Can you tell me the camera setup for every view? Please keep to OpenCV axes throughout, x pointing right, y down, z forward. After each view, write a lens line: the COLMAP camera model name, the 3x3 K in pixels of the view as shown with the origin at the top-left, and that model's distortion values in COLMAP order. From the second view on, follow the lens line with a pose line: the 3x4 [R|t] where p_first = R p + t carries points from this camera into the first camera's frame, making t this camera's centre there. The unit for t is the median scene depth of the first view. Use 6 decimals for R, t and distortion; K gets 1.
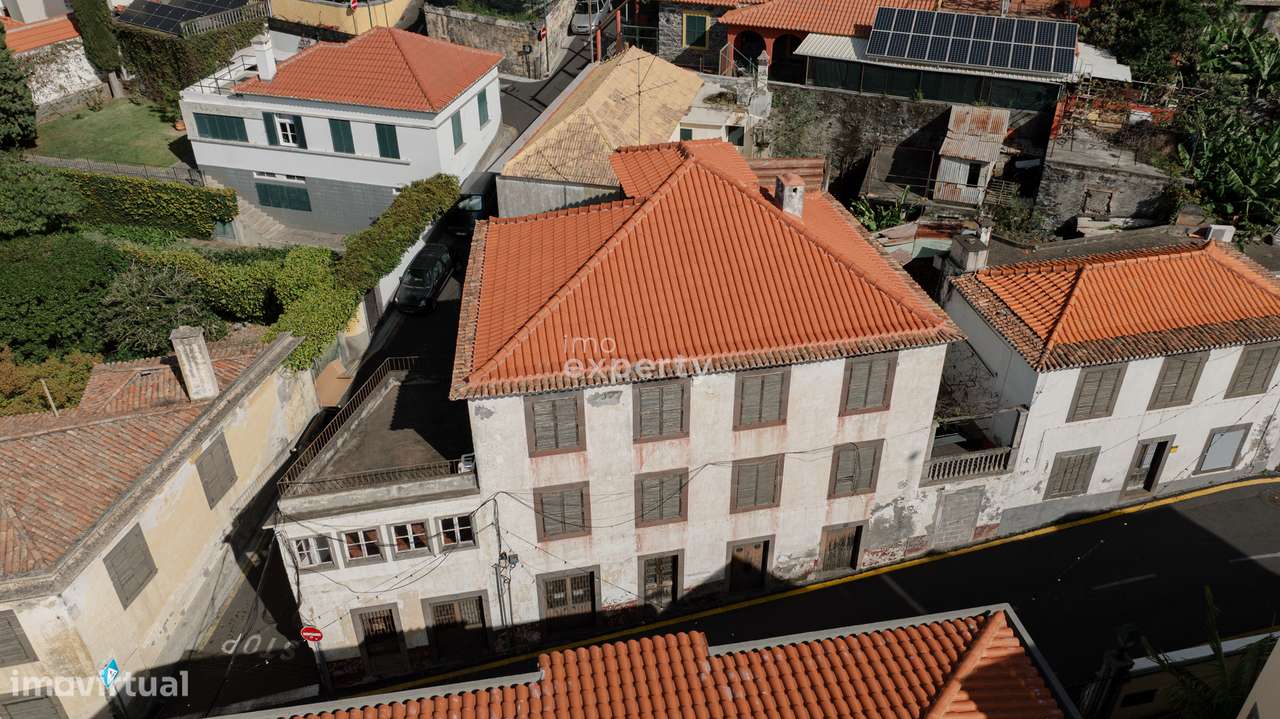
lens RADIAL K [[998.5, 0, 642.5], [0, 998.5, 391.2], [0, 0, 1]] dist [-0.012732, -0.002821]
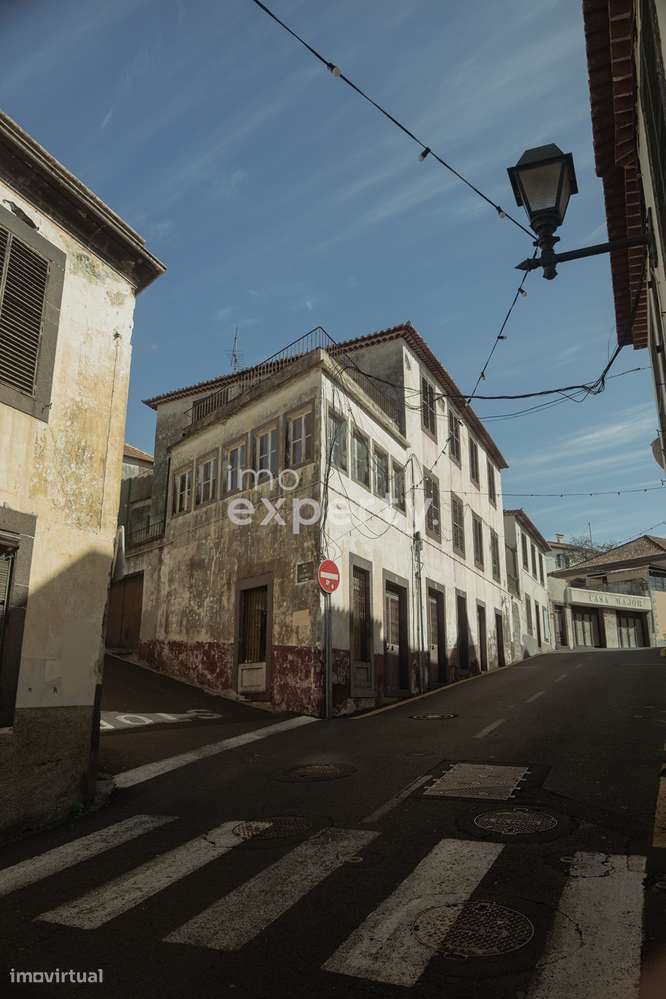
lens RADIAL K [[732.8, 0, 355.2], [0, 732.8, 493.6], [0, 0, 1]] dist [0.002308, 0.000468]
pose [[0.567805, 0.218526, 0.793627, -0.672210], [0.473341, 0.702101, -0.531979, 0.439896], [-0.673458, 0.677717, 0.295219, 0.750906]]
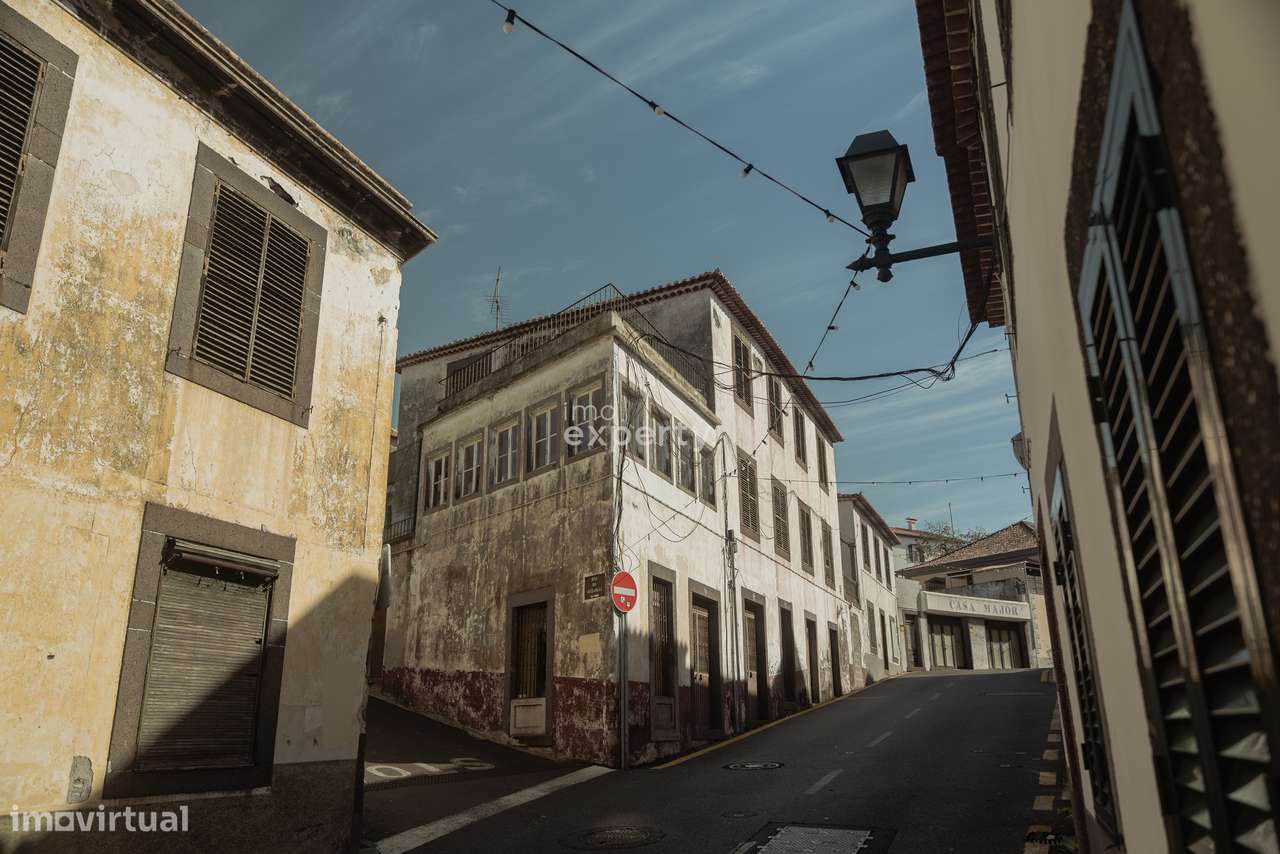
lens RADIAL K [[956.5, 0, 640.0], [0, 956.5, 427.0], [0, 0, 1]] dist [-0.001805, -0.000037]
pose [[0.572206, 0.245415, 0.782529, -0.703447], [0.474290, 0.679396, -0.559884, 0.444285], [-0.669051, 0.691514, 0.272357, 0.736235]]
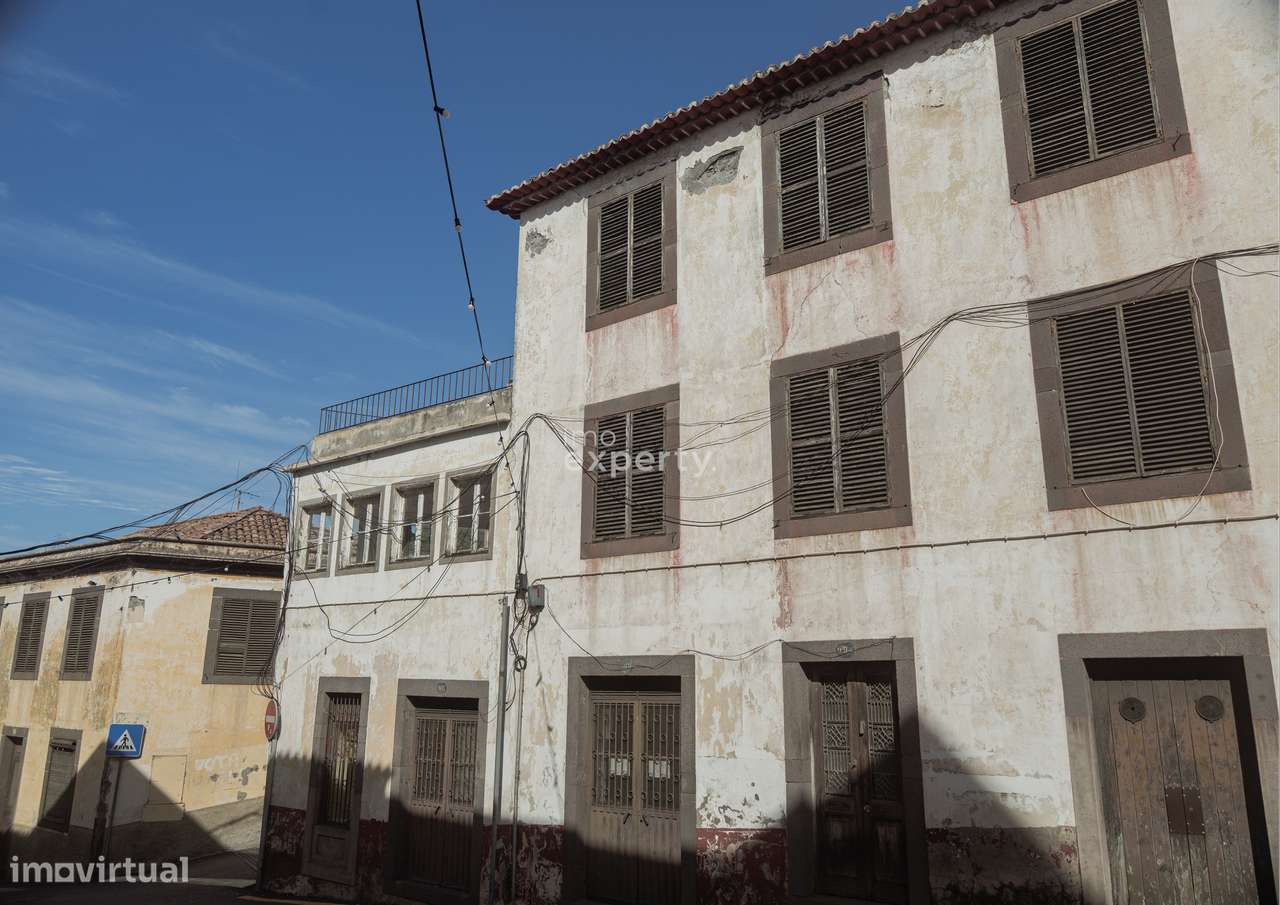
lens RADIAL K [[936.1, 0, 640.0], [0, 936.1, 452.5], [0, 0, 1]] dist [-0.000666, -0.008475]
pose [[0.636065, -0.180080, -0.750328, 0.217433], [-0.452008, 0.701137, -0.551449, 0.313215], [0.625388, 0.689912, 0.364570, 0.773098]]
